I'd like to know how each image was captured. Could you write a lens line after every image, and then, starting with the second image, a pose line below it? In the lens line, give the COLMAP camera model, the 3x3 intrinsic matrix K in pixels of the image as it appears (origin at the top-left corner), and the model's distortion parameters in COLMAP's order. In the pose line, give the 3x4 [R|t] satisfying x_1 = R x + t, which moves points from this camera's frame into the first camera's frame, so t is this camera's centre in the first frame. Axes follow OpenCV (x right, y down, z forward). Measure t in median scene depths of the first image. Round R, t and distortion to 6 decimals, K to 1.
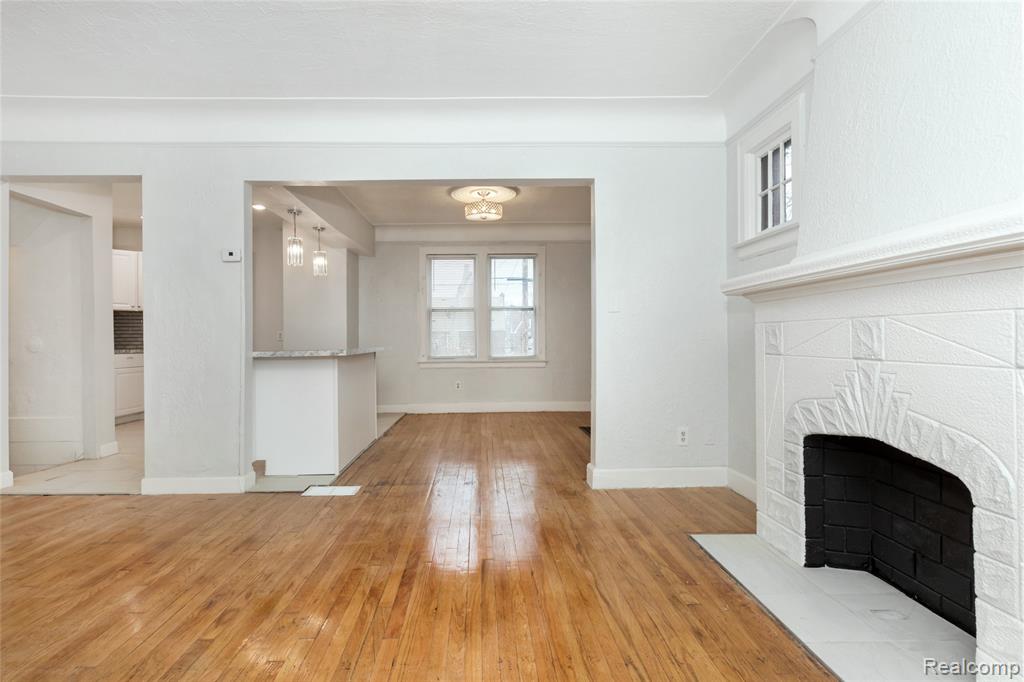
lens RADIAL K [[486.8, 0, 508.7], [0, 486.8, 340.0], [0, 0, 1]] dist [0.026615, -0.002465]
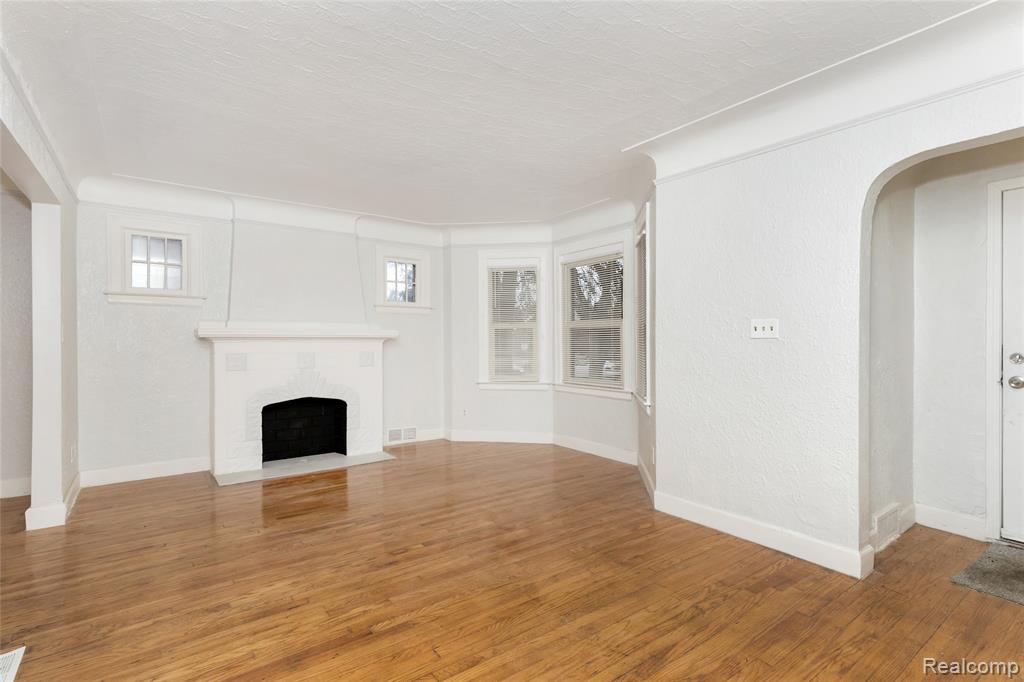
lens RADIAL K [[486.8, 0, 508.5], [0, 486.8, 340.2], [0, 0, 1]] dist [0.026615, -0.002465]
pose [[-0.541857, 0.008624, 0.840426, -1.720732], [0.004393, 0.999963, -0.007429, -0.039873], [-0.840459, -0.000333, -0.541875, 1.332432]]
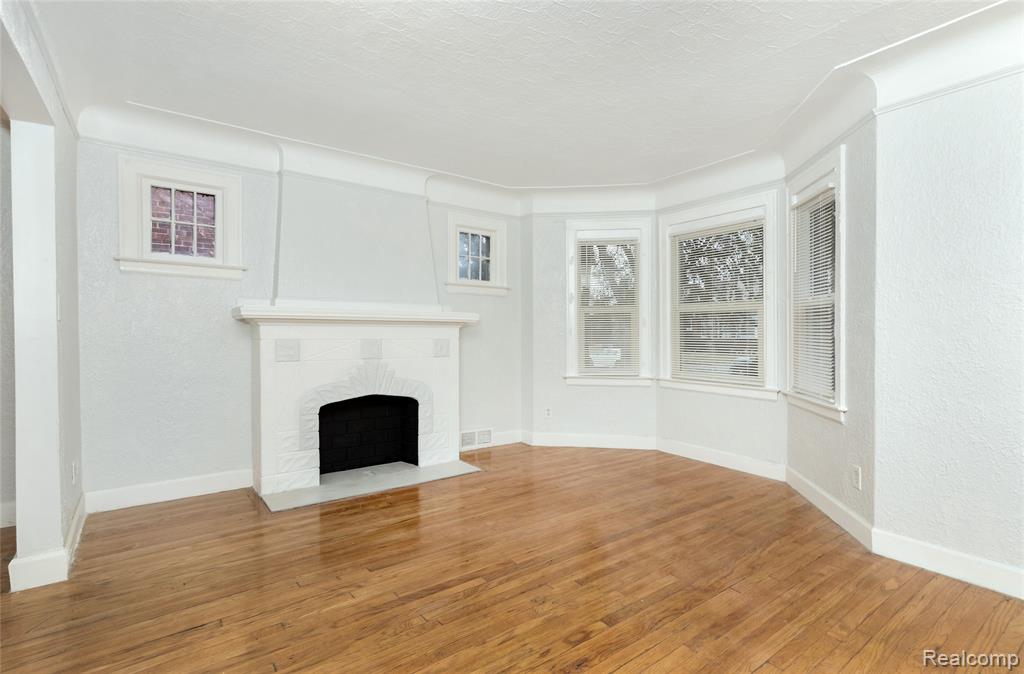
lens RADIAL K [[486.8, 0, 532.1], [0, 486.8, 339.7], [0, 0, 1]] dist [0.026615, -0.002465]
pose [[-0.566326, -0.014193, 0.824059, -1.150424], [-0.004076, 0.999888, 0.014420, -0.031511], [-0.824171, 0.004807, -0.566320, 1.428032]]
